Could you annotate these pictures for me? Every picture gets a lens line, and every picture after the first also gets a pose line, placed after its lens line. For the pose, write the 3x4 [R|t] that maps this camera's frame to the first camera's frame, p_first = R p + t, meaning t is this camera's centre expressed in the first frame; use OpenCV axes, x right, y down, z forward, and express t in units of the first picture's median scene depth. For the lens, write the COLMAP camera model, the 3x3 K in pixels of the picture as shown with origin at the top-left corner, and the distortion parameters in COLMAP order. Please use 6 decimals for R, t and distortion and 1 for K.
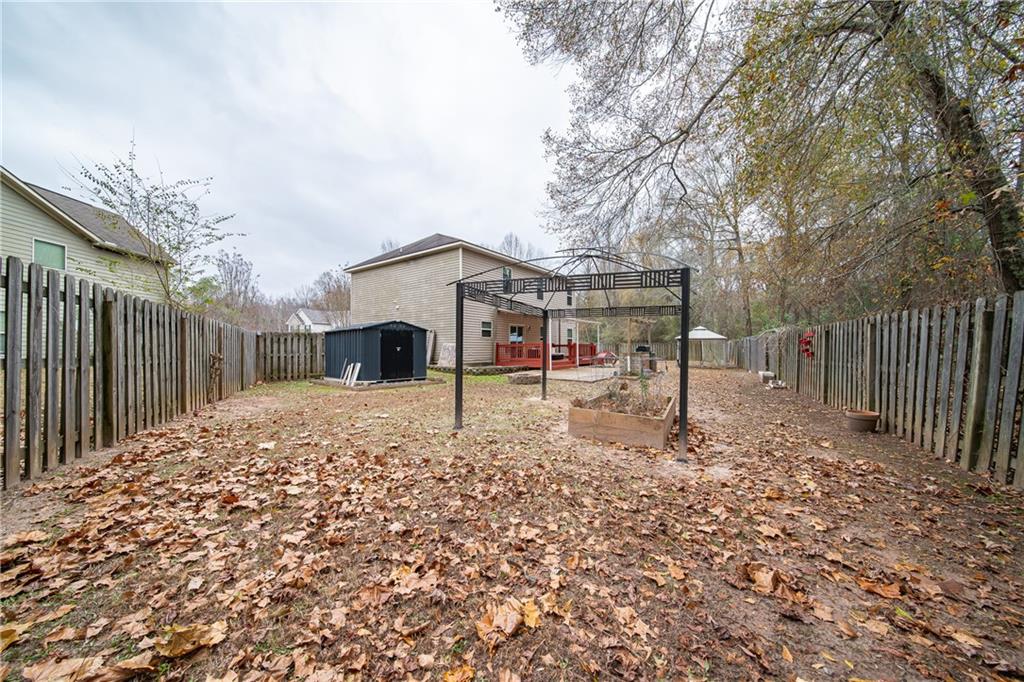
lens RADIAL K [[355.2, 0, 509.6], [0, 355.2, 342.5], [0, 0, 1]] dist [-0.001566, -0.001831]
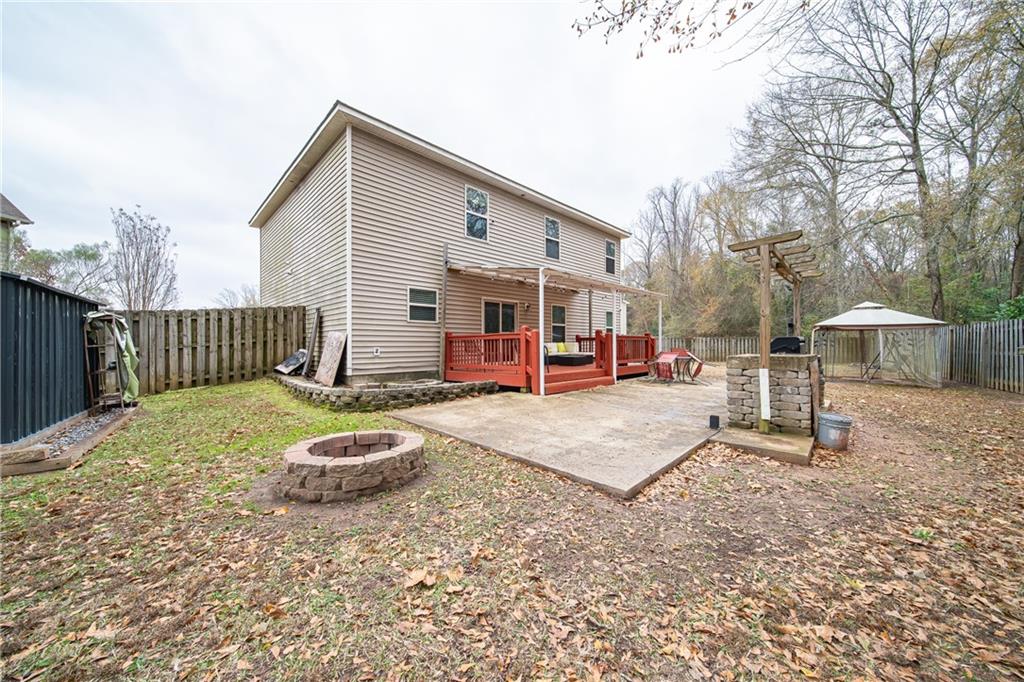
lens RADIAL K [[355.2, 0, 509.6], [0, 355.2, 342.5], [0, 0, 1]] dist [-0.001566, -0.001831]
pose [[0.987780, 0.002019, -0.155840, 0.110175], [-0.000436, 0.999948, 0.010195, 0.008446], [0.155853, -0.010003, 0.987730, 0.439357]]
